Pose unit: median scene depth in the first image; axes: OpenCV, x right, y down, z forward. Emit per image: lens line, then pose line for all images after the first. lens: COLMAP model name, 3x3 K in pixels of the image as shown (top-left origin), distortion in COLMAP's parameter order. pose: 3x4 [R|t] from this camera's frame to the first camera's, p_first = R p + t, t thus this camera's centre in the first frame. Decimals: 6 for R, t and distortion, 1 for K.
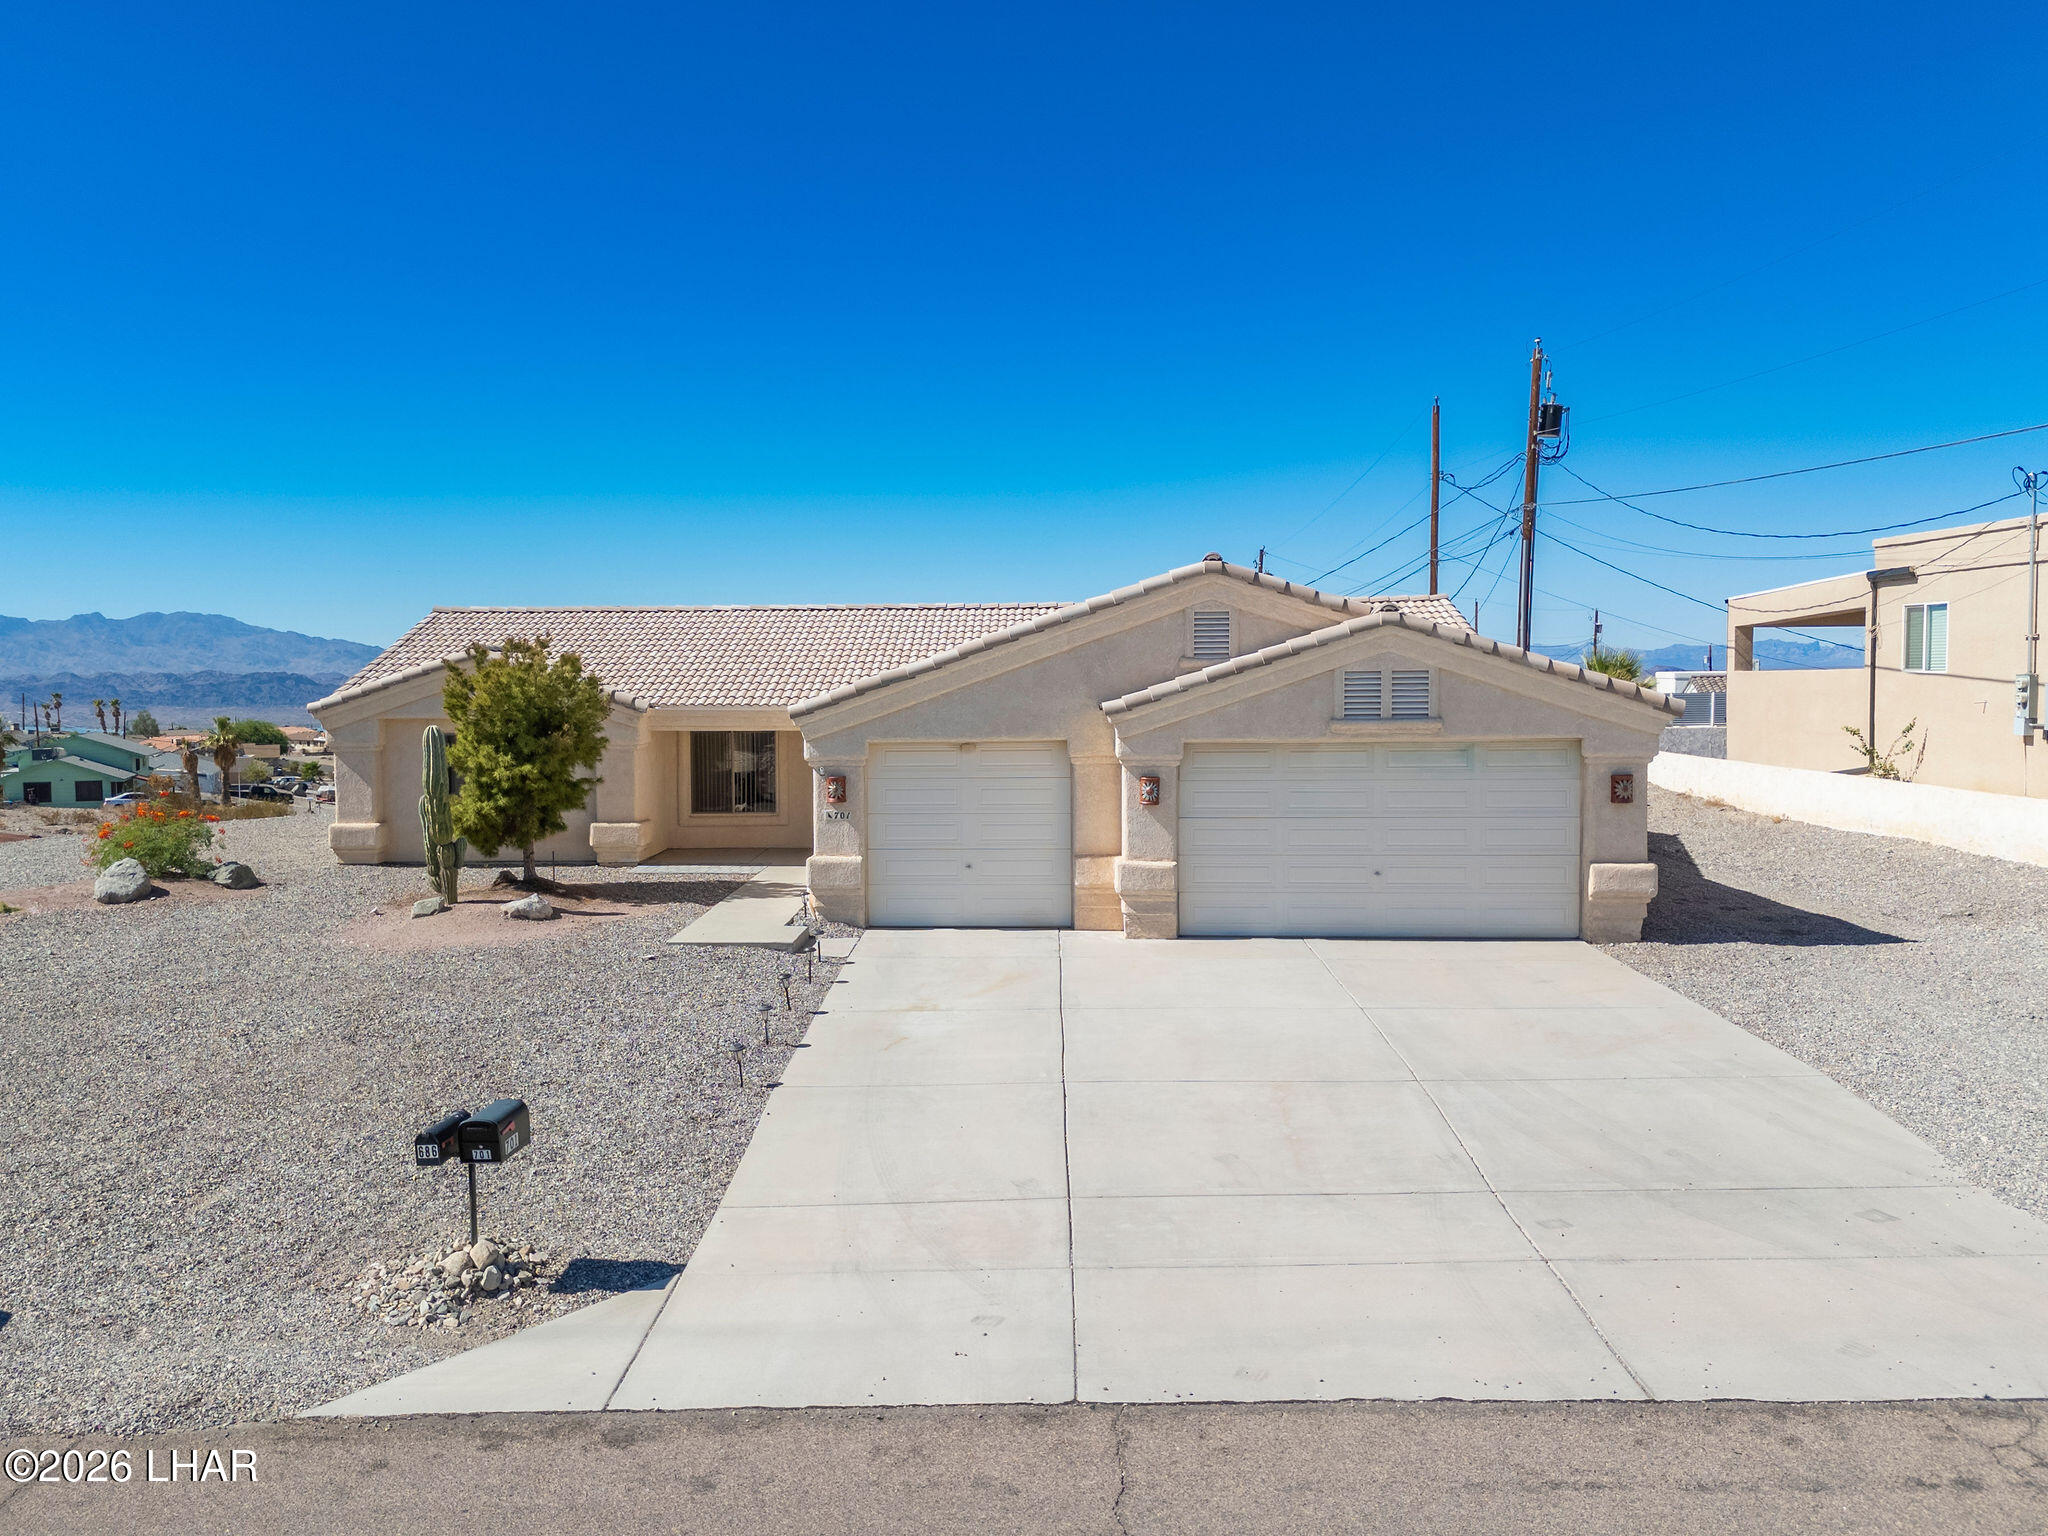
lens RADIAL K [[1685.1, 0, 922.6], [0, 1685.1, 775.1], [0, 0, 1]] dist [0.051463, -0.021539]
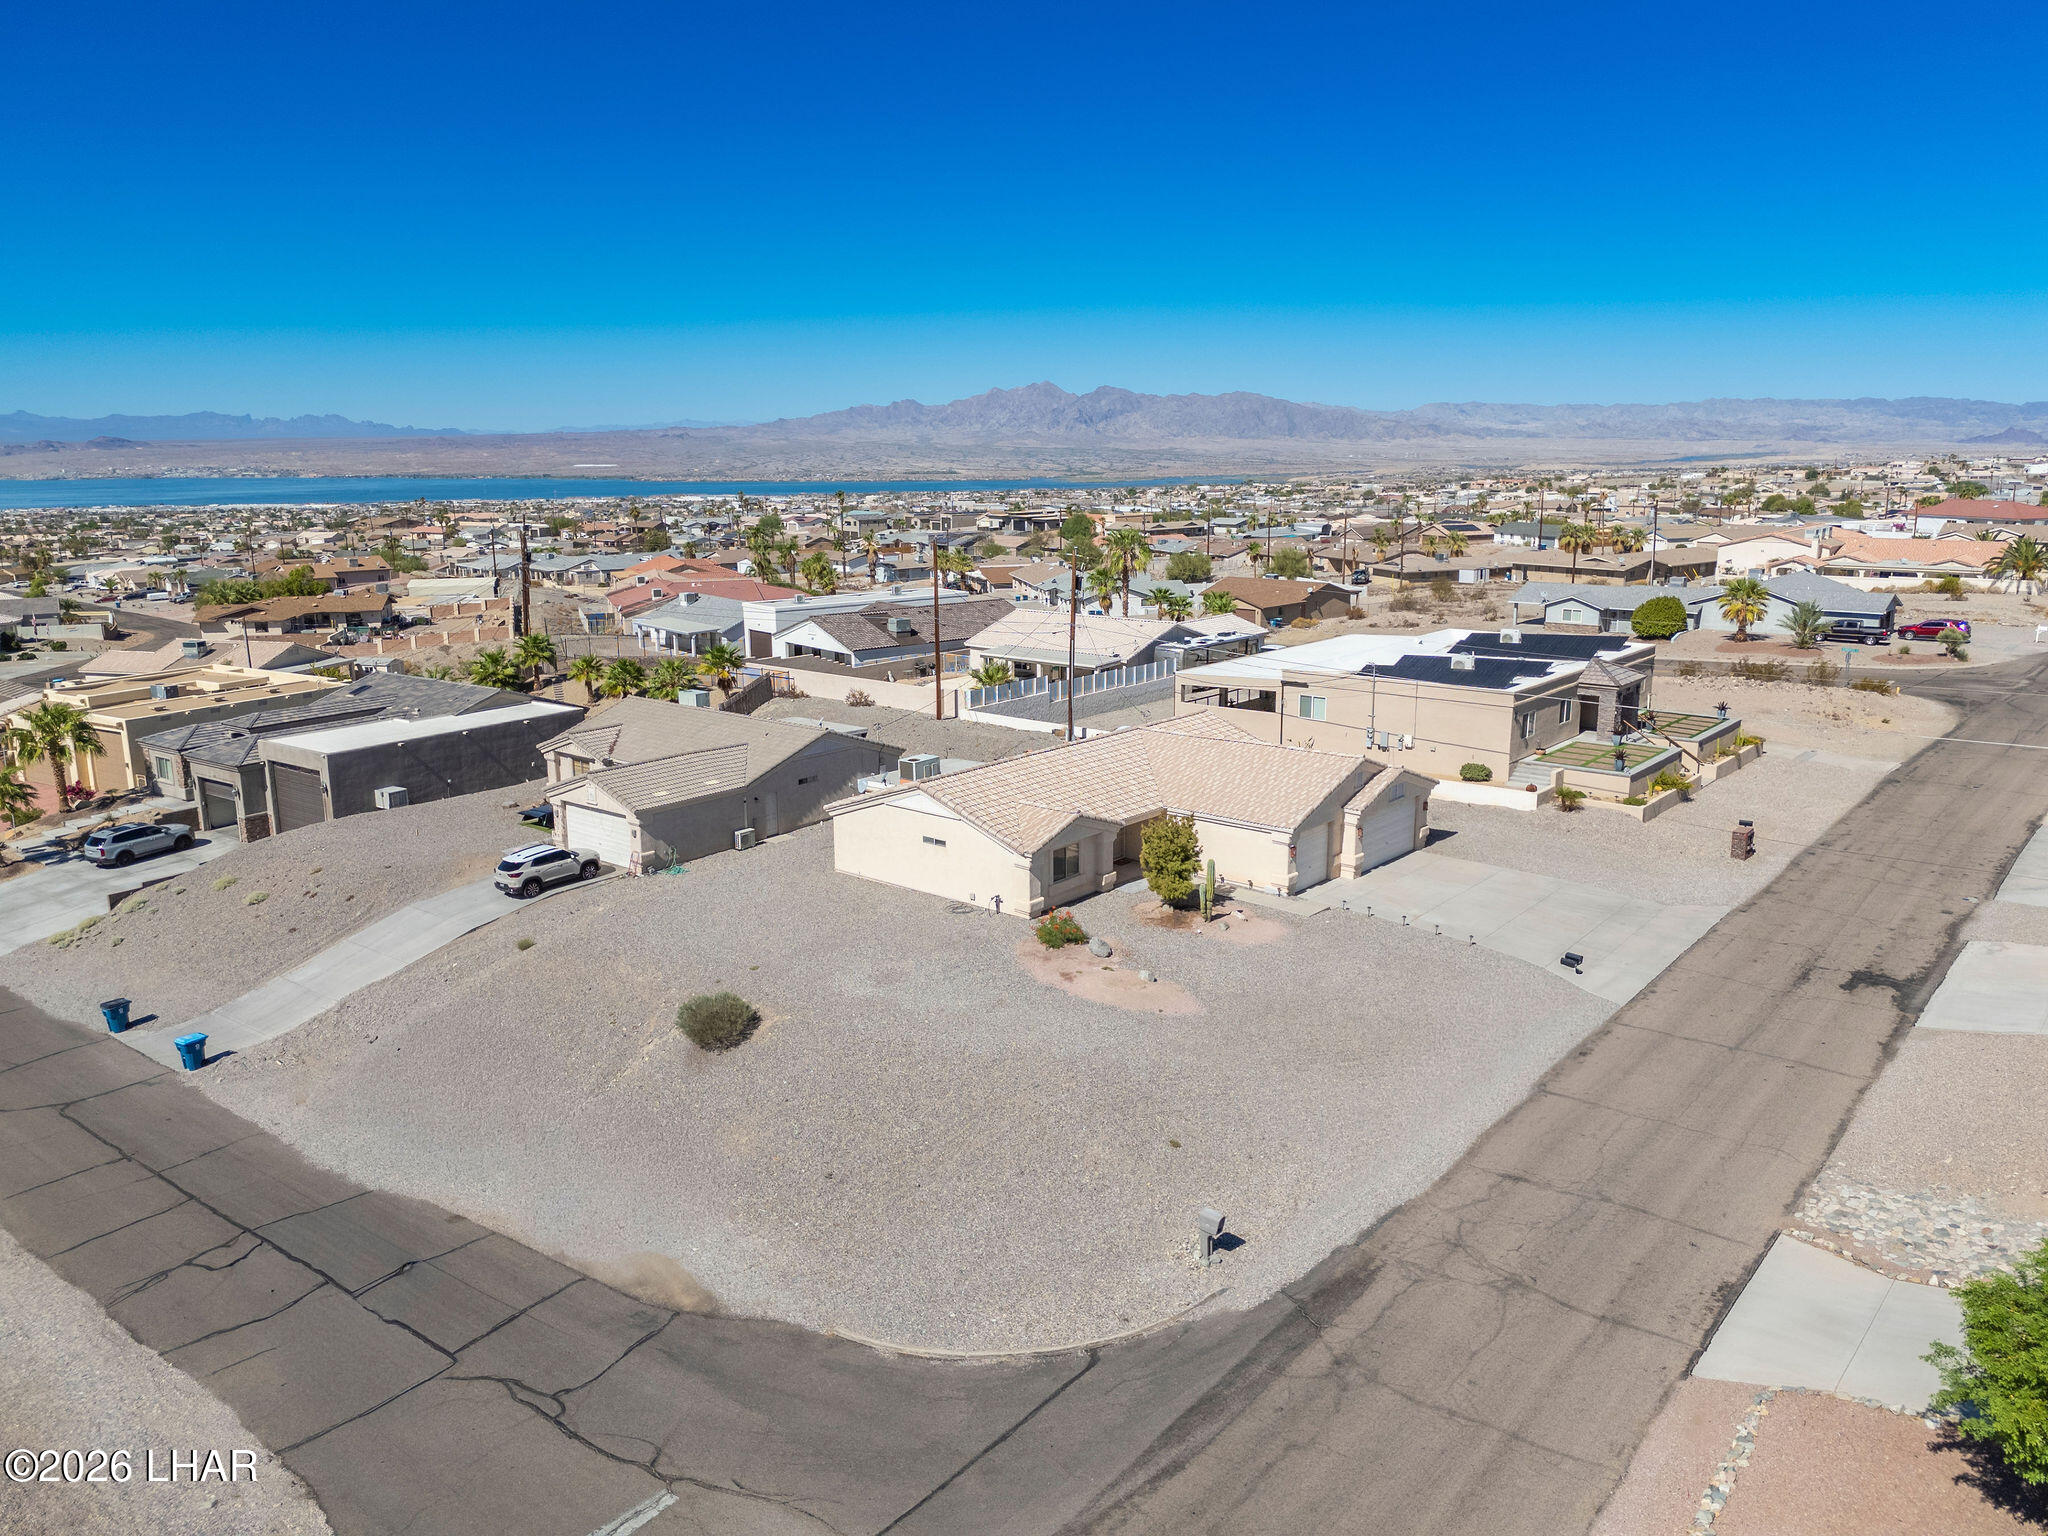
lens RADIAL K [[1507.4, 0, 1027.2], [0, 1507.4, 767.0], [0, 0, 1]] dist [0.075034, -0.069668]
pose [[0.586330, -0.168672, 0.792318, -2.390440], [0.048775, 0.983659, 0.173312, -0.617663], [-0.808603, -0.062973, 0.584975, -0.145965]]
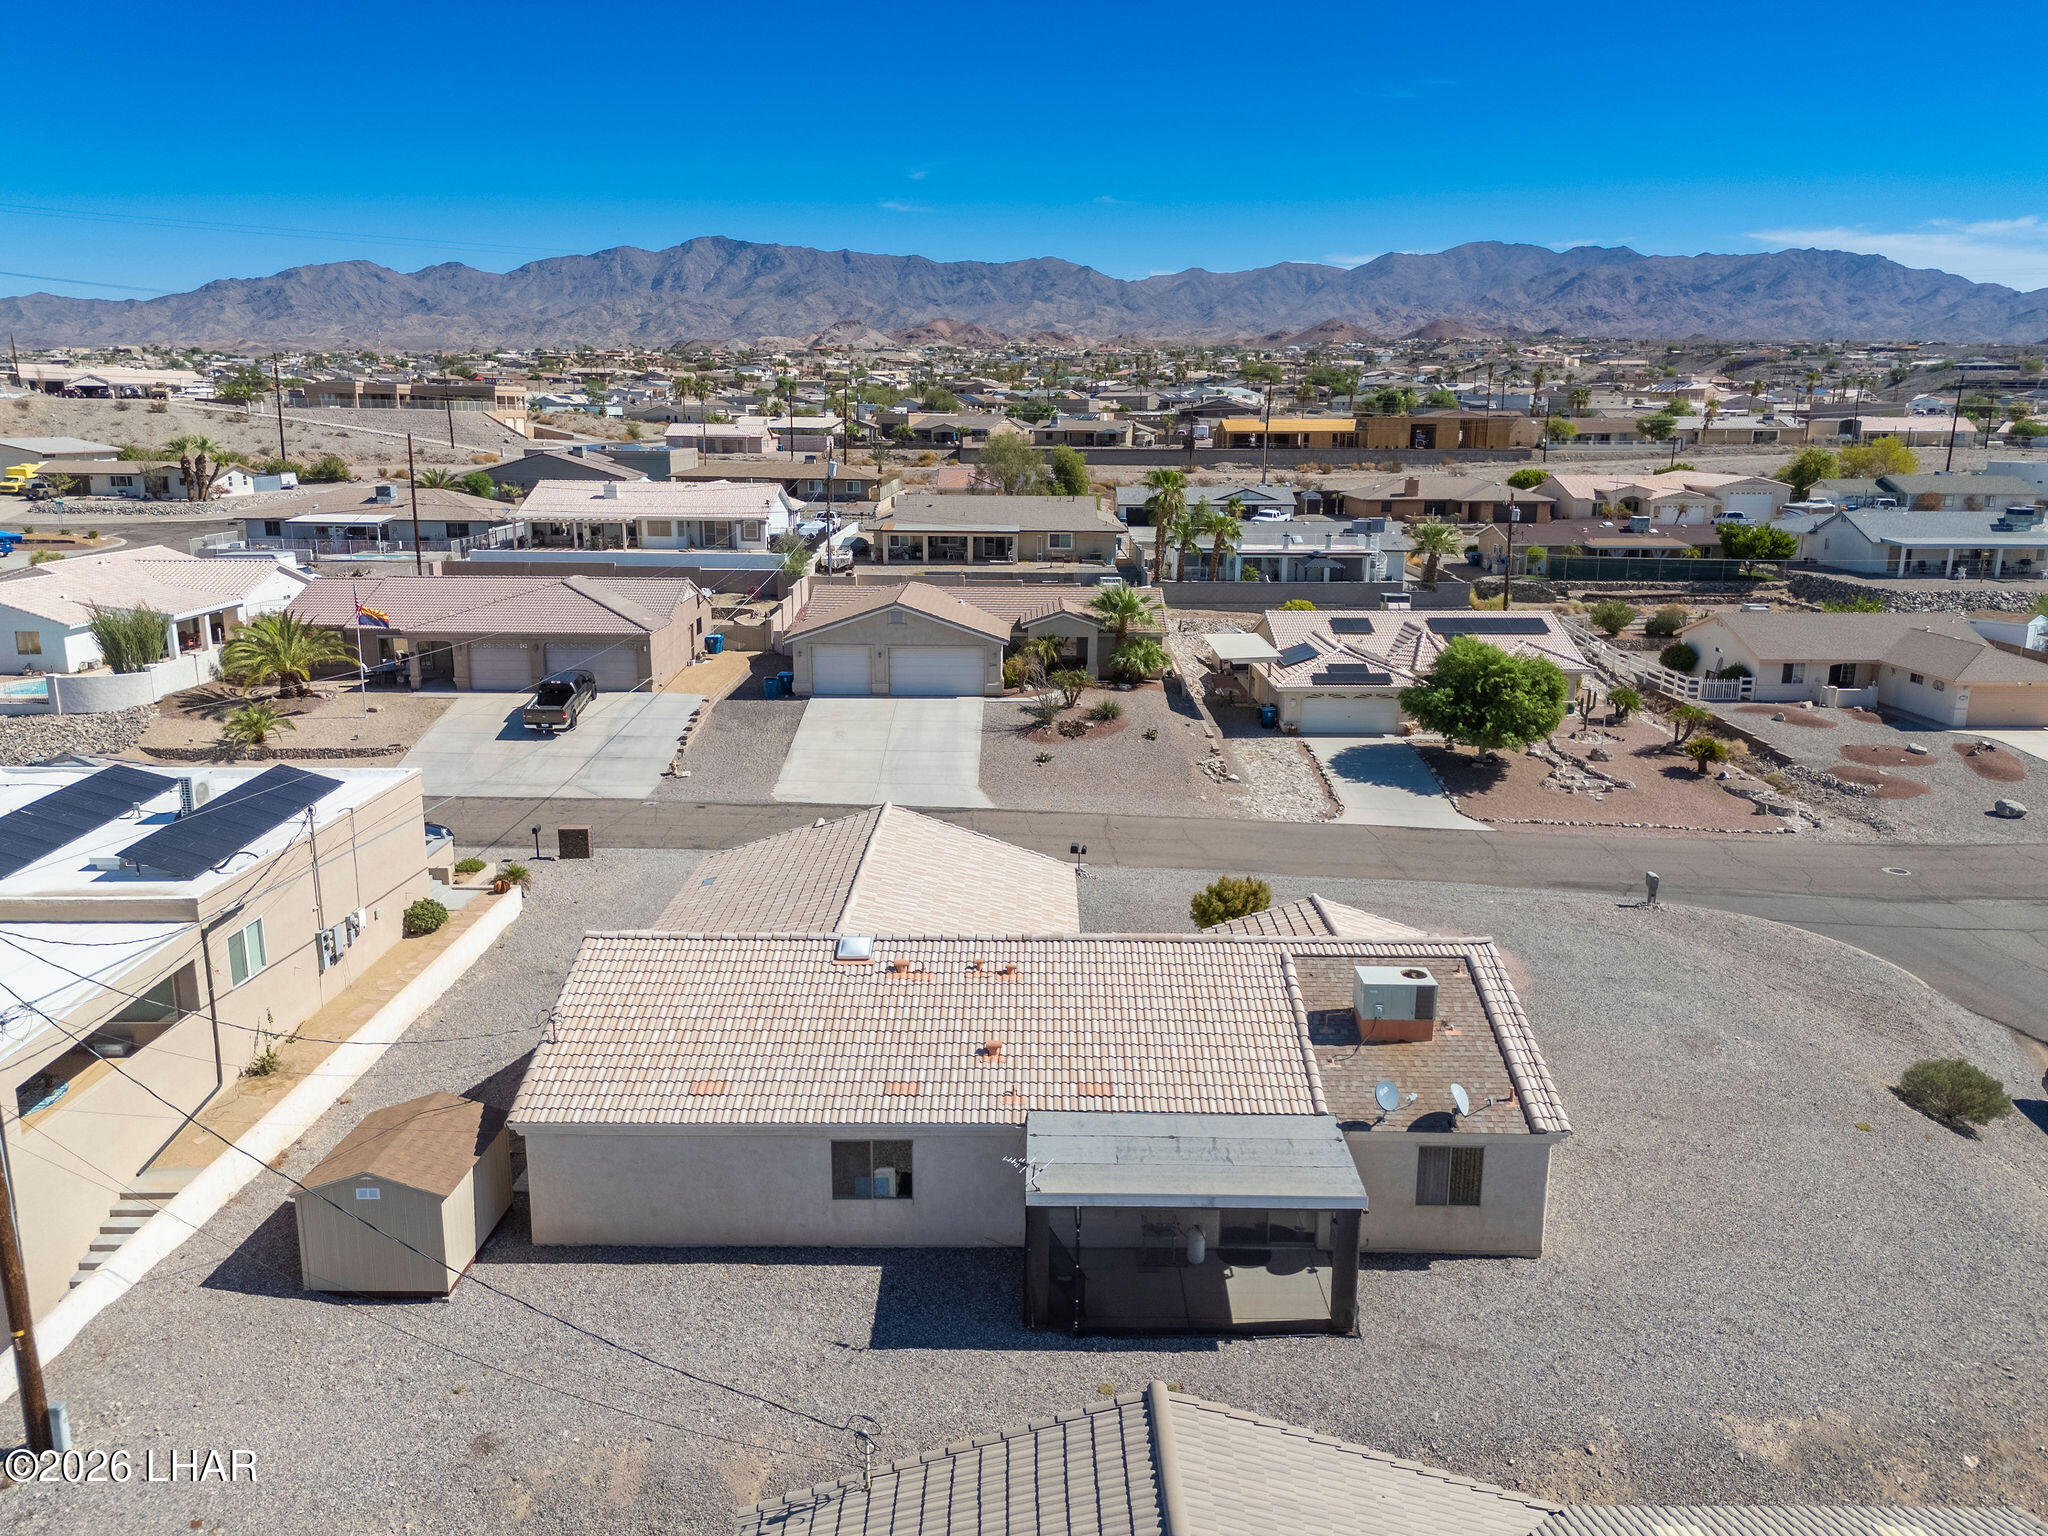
lens RADIAL K [[1507.4, 0, 1032.5], [0, 1507.4, 767.0], [0, 0, 1]] dist [0.075034, -0.069668]
pose [[-0.997670, 0.018867, -0.065557, 0.106152], [-0.000461, 0.959108, 0.283040, -0.738467], [0.068217, 0.282410, -0.956865, 2.888986]]
